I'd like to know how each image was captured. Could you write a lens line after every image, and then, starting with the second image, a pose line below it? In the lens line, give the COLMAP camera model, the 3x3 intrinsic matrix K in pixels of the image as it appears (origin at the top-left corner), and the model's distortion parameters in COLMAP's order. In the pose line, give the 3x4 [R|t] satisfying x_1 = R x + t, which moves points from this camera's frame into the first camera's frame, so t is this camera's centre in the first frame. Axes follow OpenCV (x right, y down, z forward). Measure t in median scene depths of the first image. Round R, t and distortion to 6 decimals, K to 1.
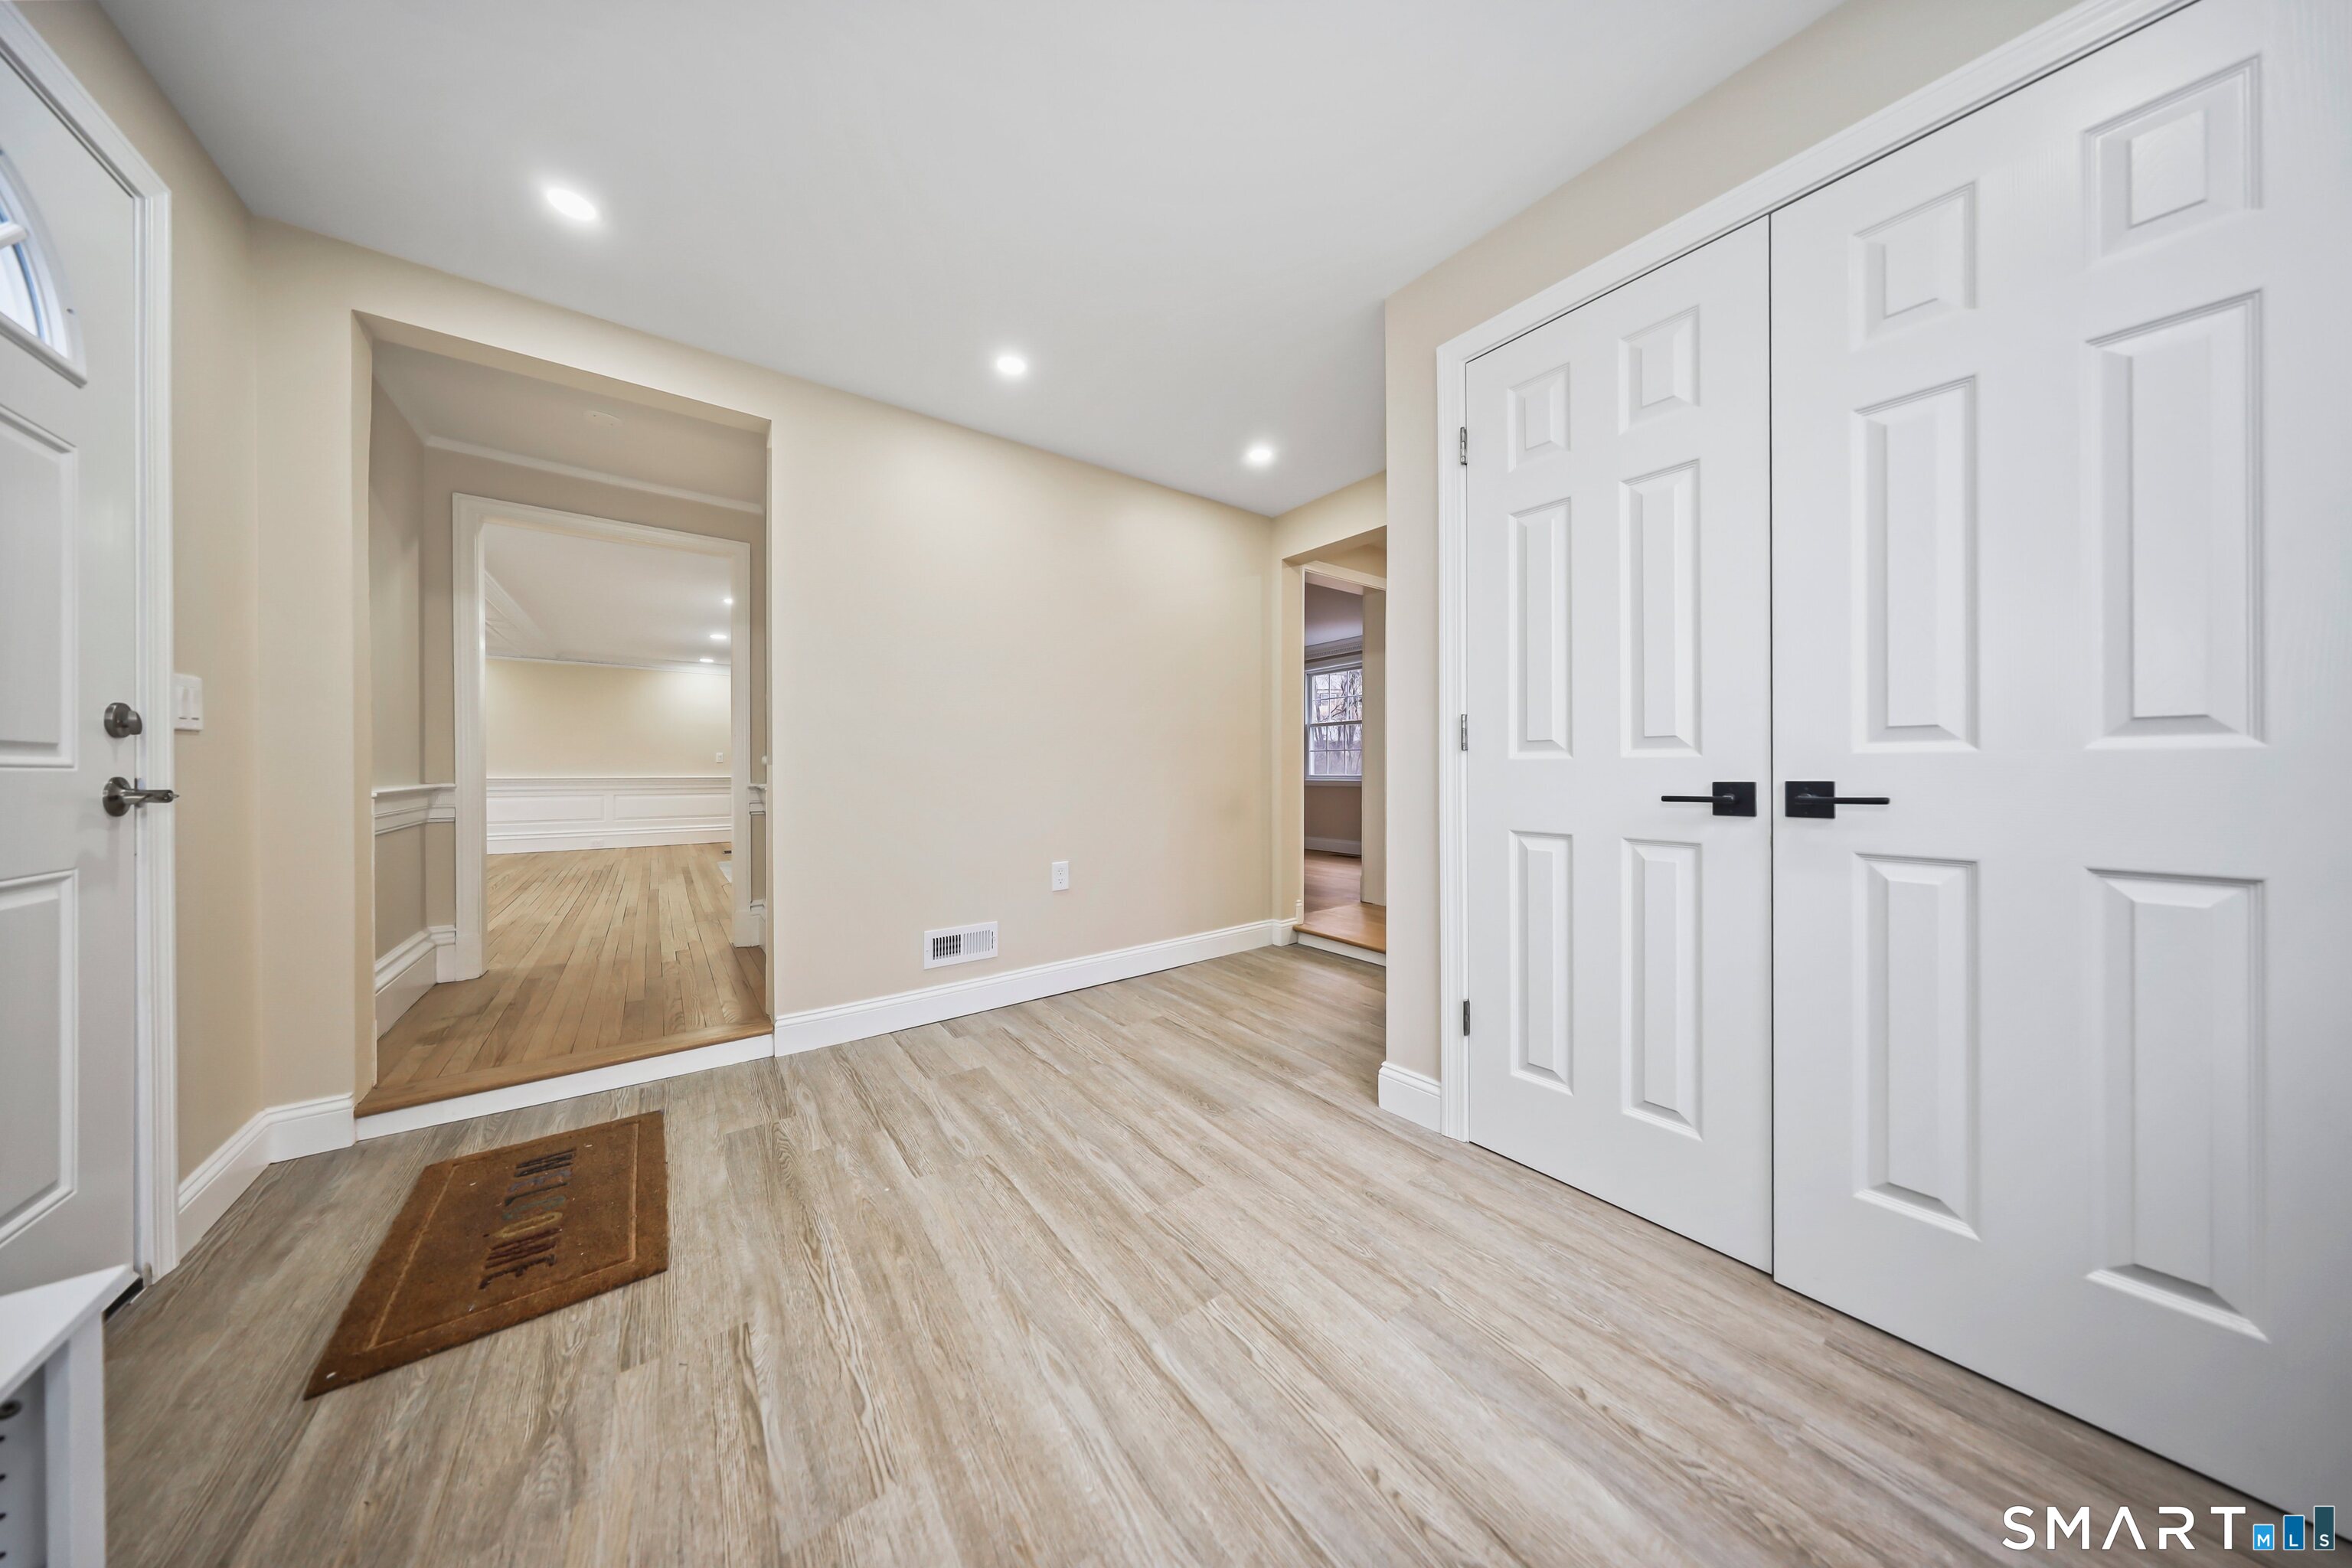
lens RADIAL K [[686.1, 0, 1171.4], [0, 686.1, 774.1], [0, 0, 1]] dist [0.000206, 0.000031]
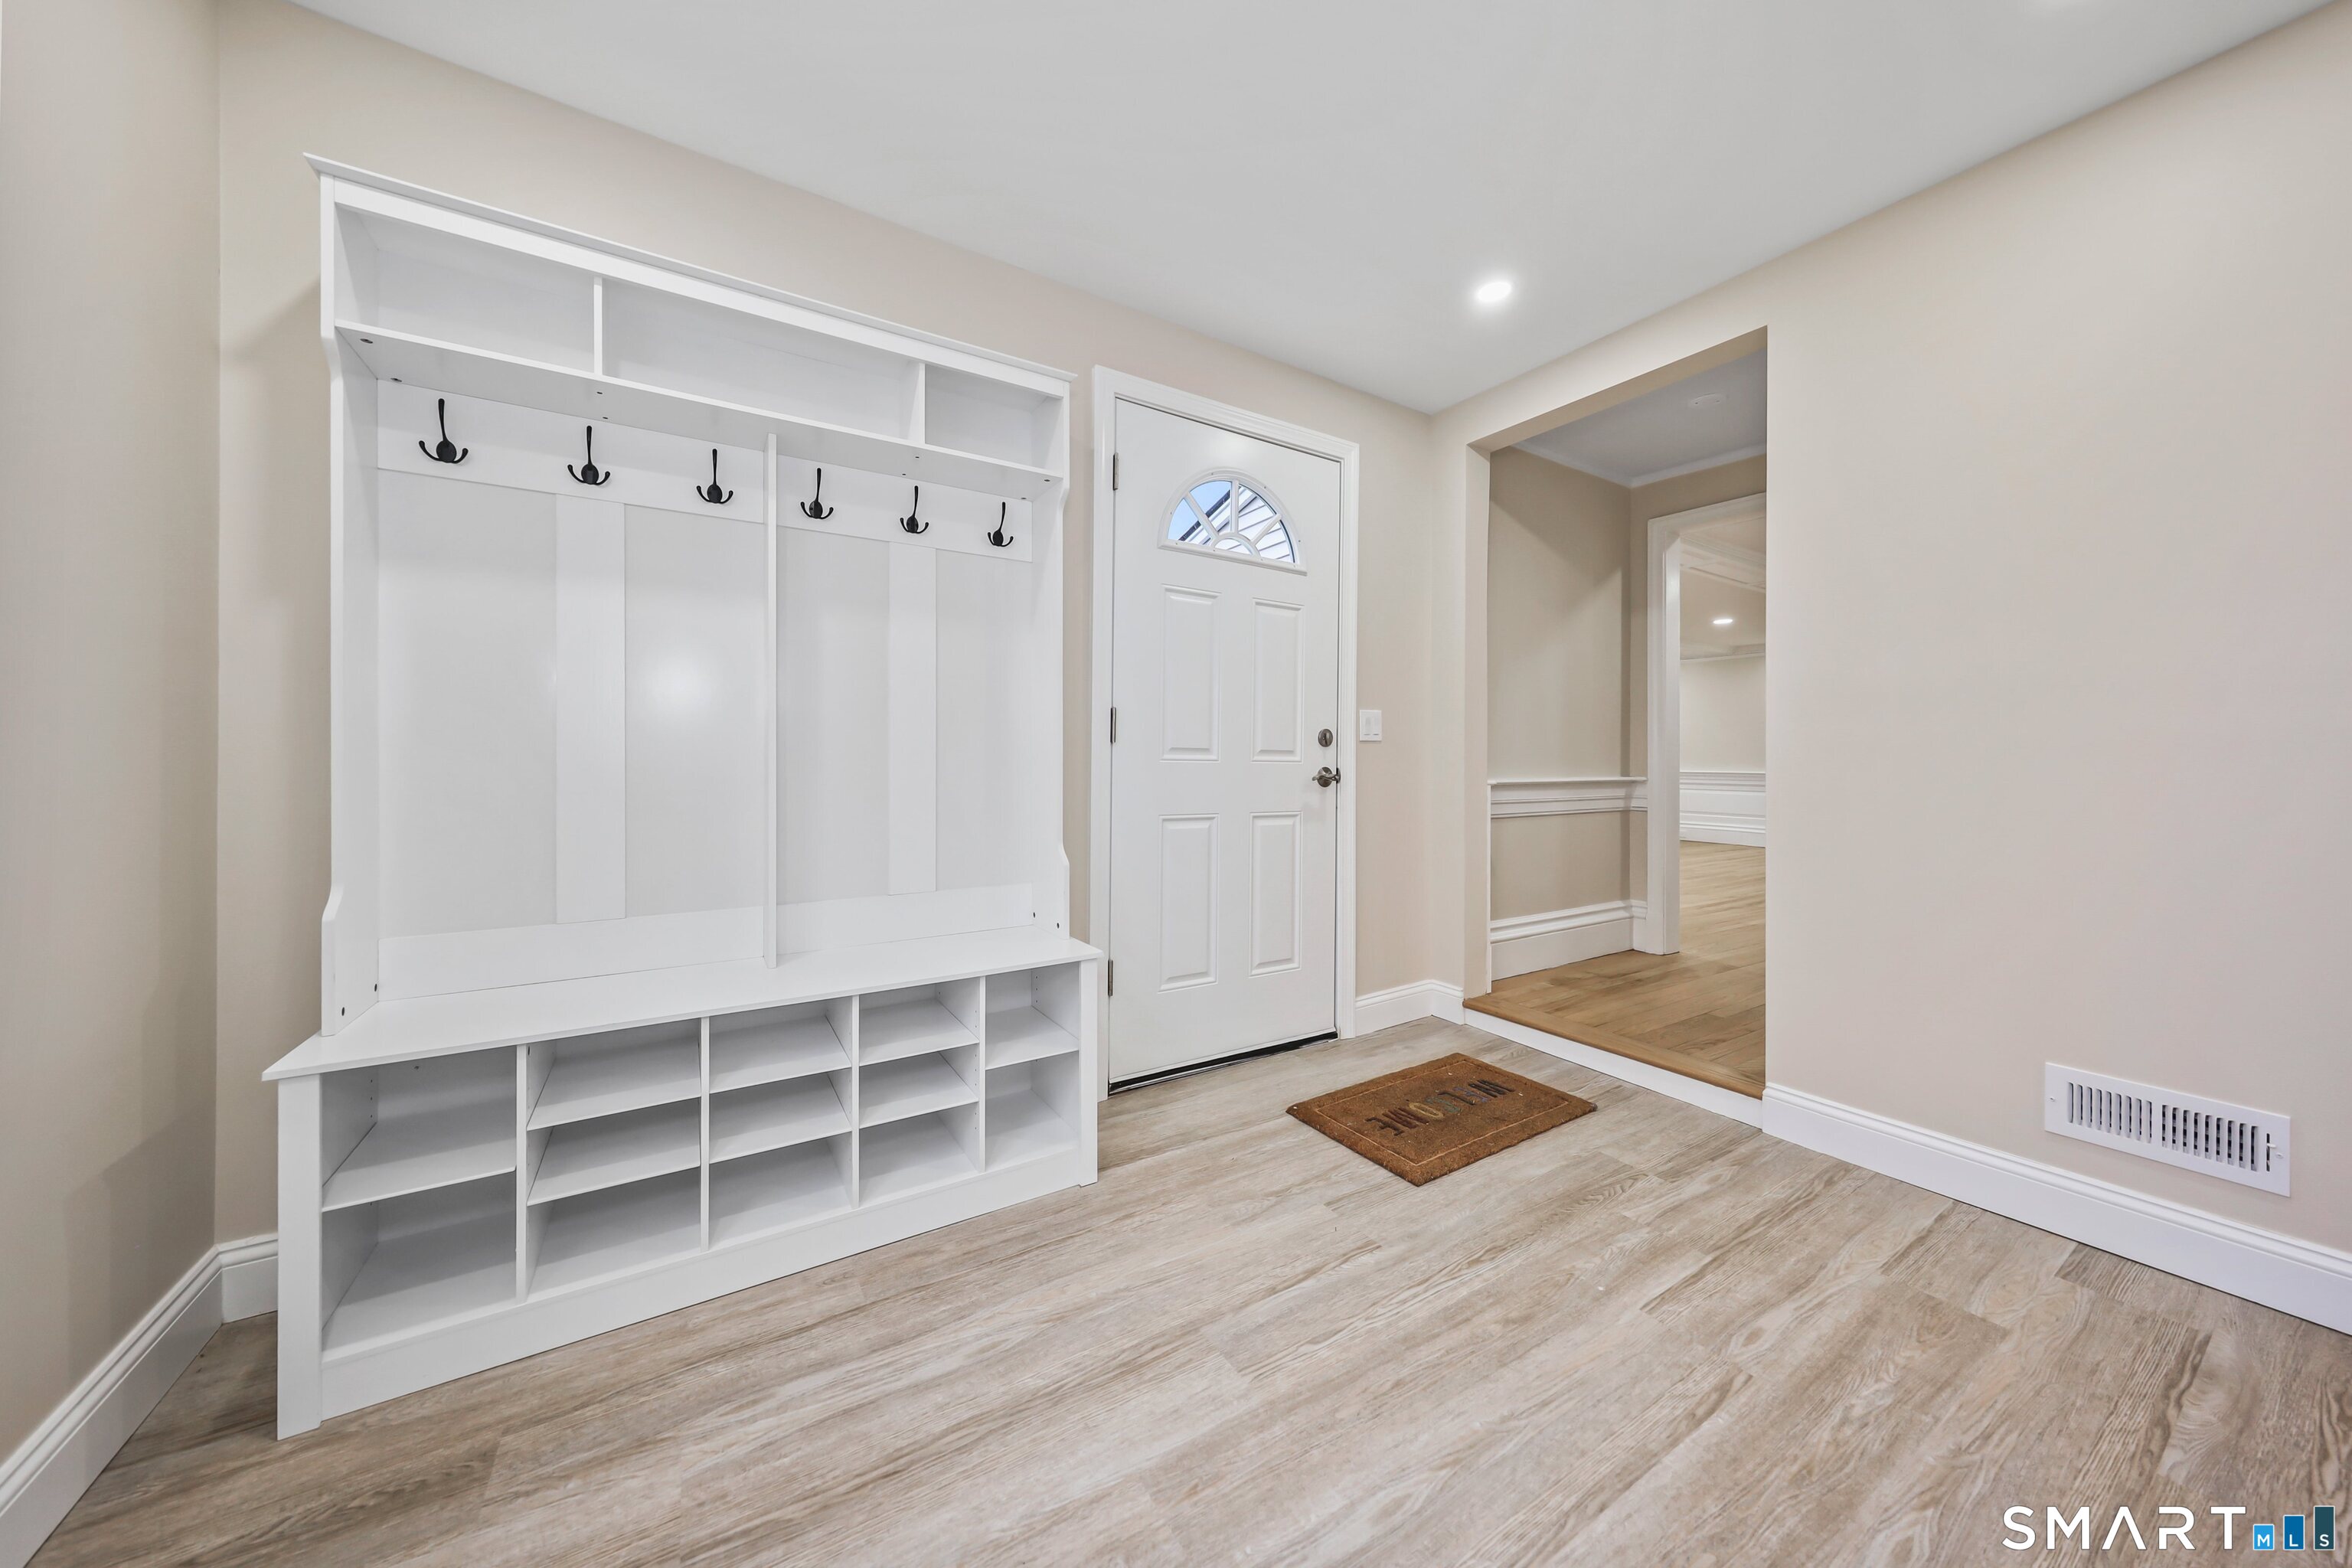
lens RADIAL K [[795.1, 0, 1175.6], [0, 795.1, 764.9], [0, 0, 1]] dist [0.001458, 0.000139]
pose [[-0.086480, 0.004371, -0.996244, 0.603242], [-0.012852, 0.999902, 0.005503, -0.006608], [0.996171, 0.013279, -0.086415, 0.627614]]
